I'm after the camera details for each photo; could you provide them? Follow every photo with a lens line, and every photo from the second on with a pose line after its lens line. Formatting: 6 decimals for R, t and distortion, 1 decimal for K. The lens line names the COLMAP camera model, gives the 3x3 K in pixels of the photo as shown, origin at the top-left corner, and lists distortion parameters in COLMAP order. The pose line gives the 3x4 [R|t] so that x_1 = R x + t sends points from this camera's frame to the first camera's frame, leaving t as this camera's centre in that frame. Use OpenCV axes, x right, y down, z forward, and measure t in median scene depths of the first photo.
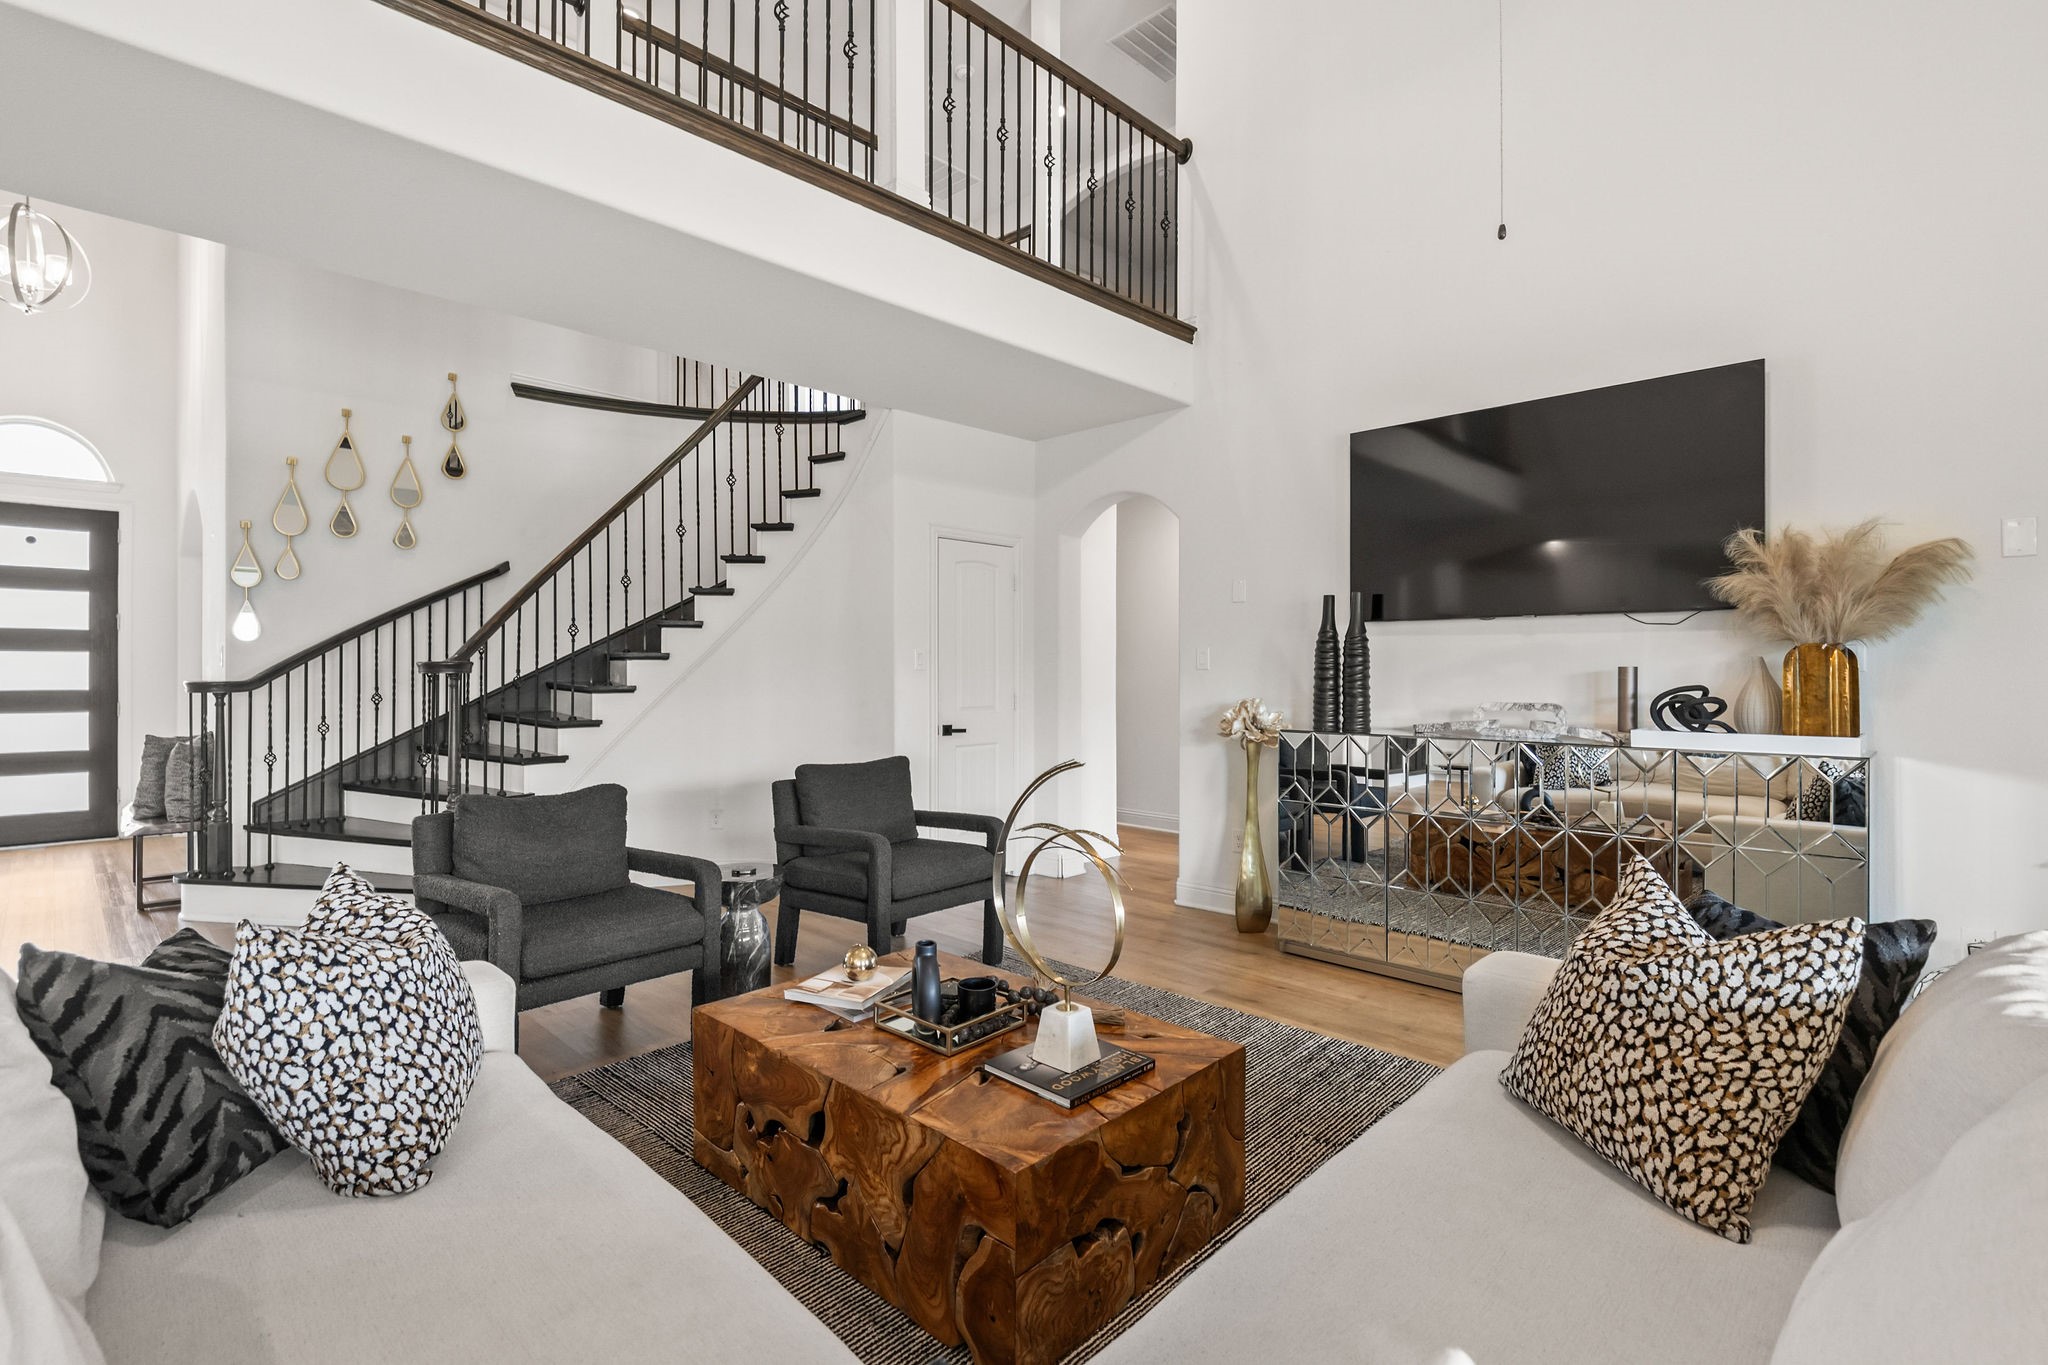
lens RADIAL K [[951.0, 0, 1026.2], [0, 951.0, 677.5], [0, 0, 1]] dist [-0.006124, -0.001025]
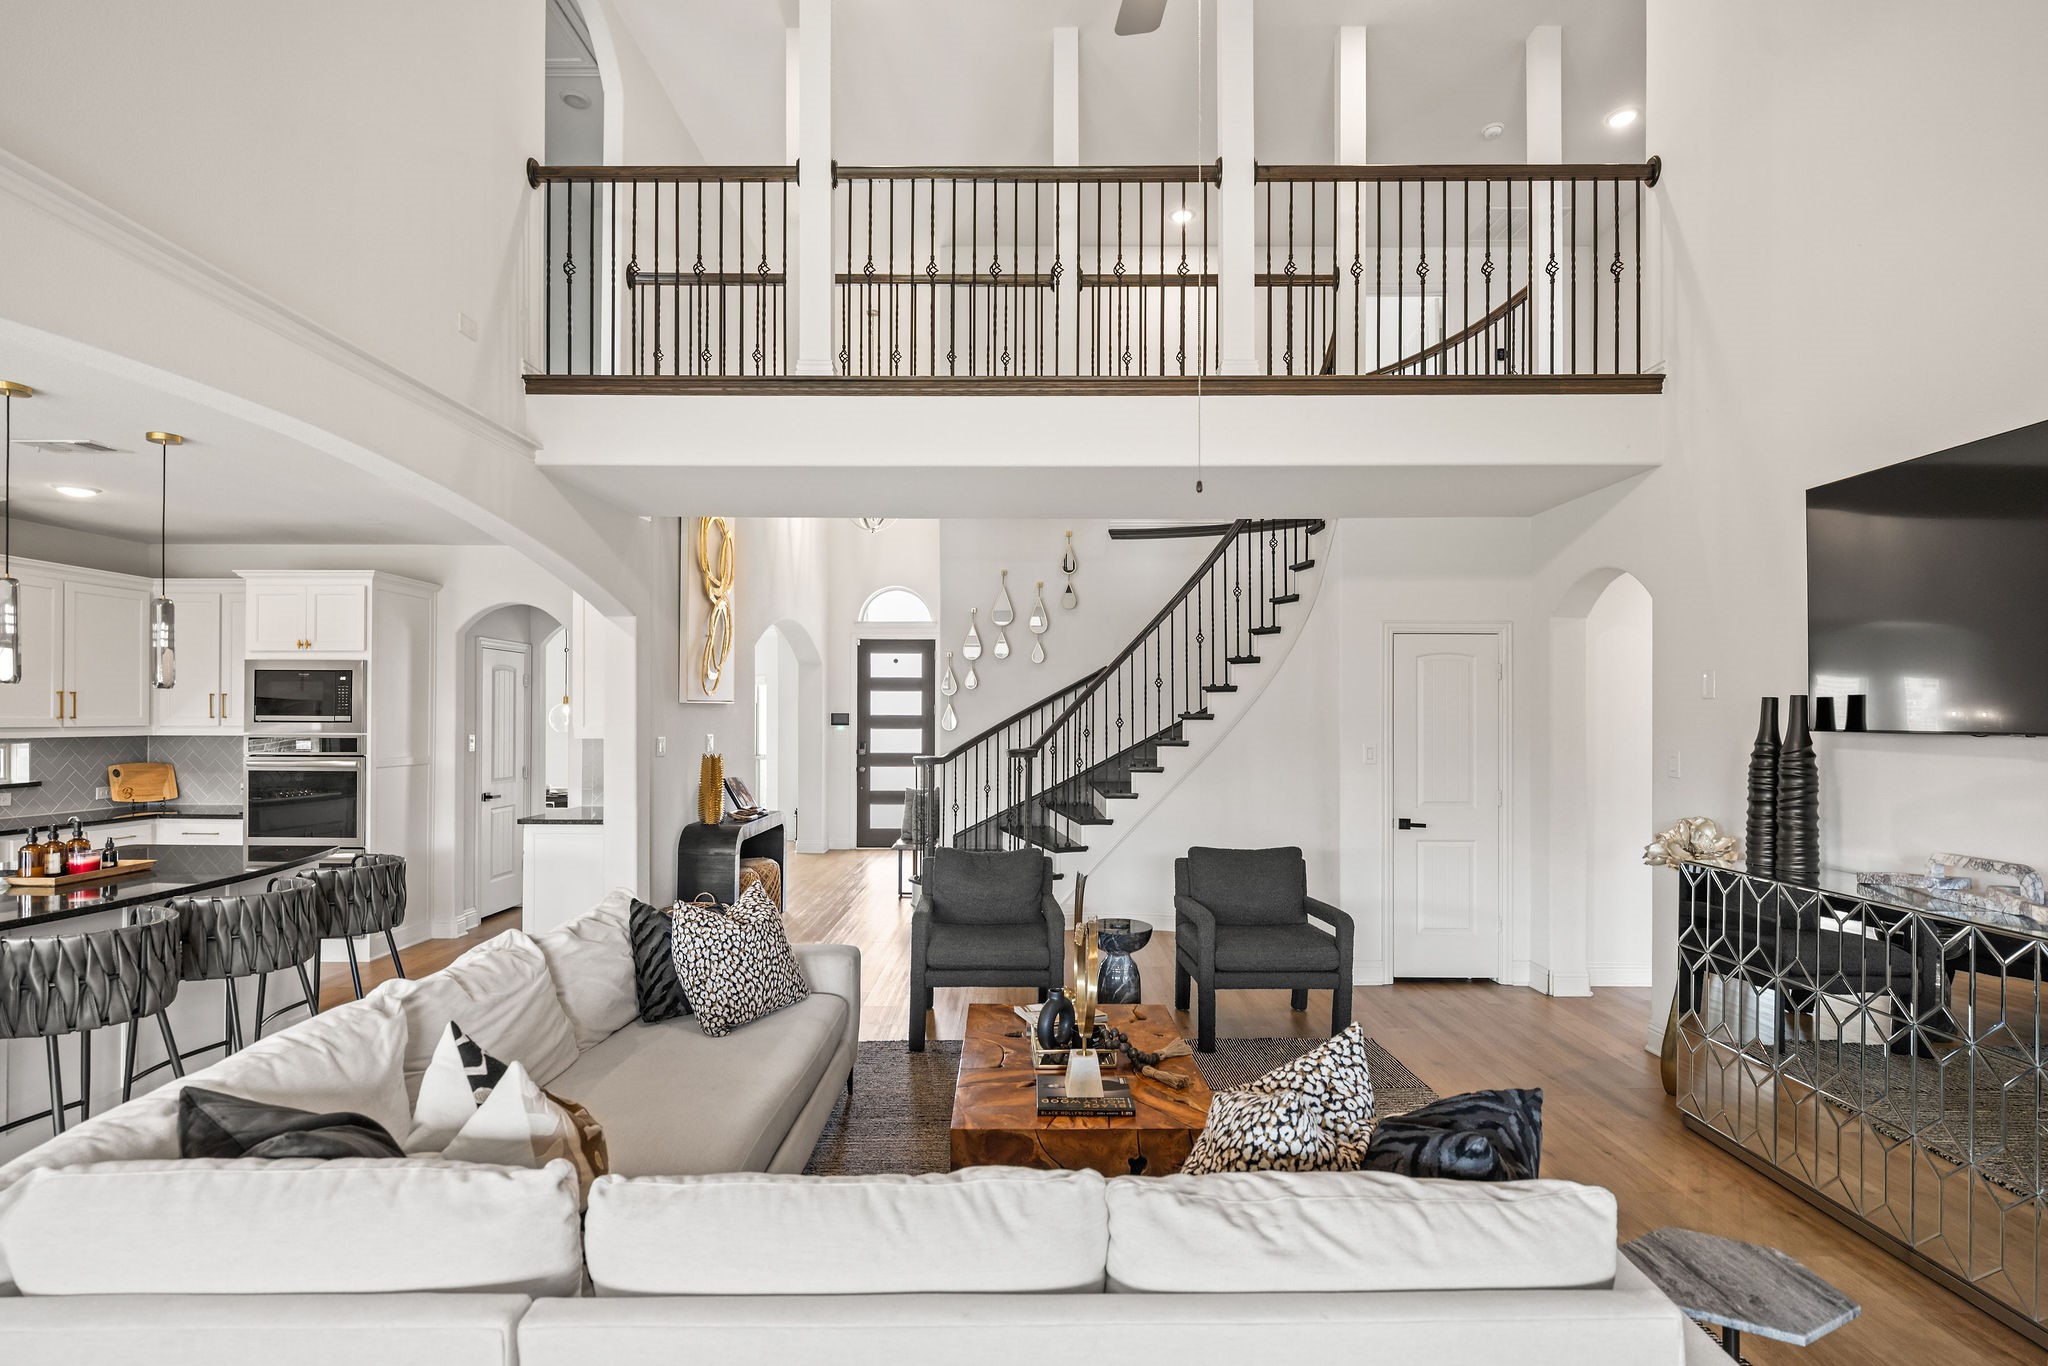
lens RADIAL K [[991.1, 0, 1043.6], [0, 991.1, 719.9], [0, 0, 1]] dist [0.002267, -0.004307]
pose [[0.695249, 0.005962, -0.718744, 0.543108], [-0.008570, 0.999963, 0.000005, -0.068624], [0.718717, 0.006156, 0.695275, -0.017886]]
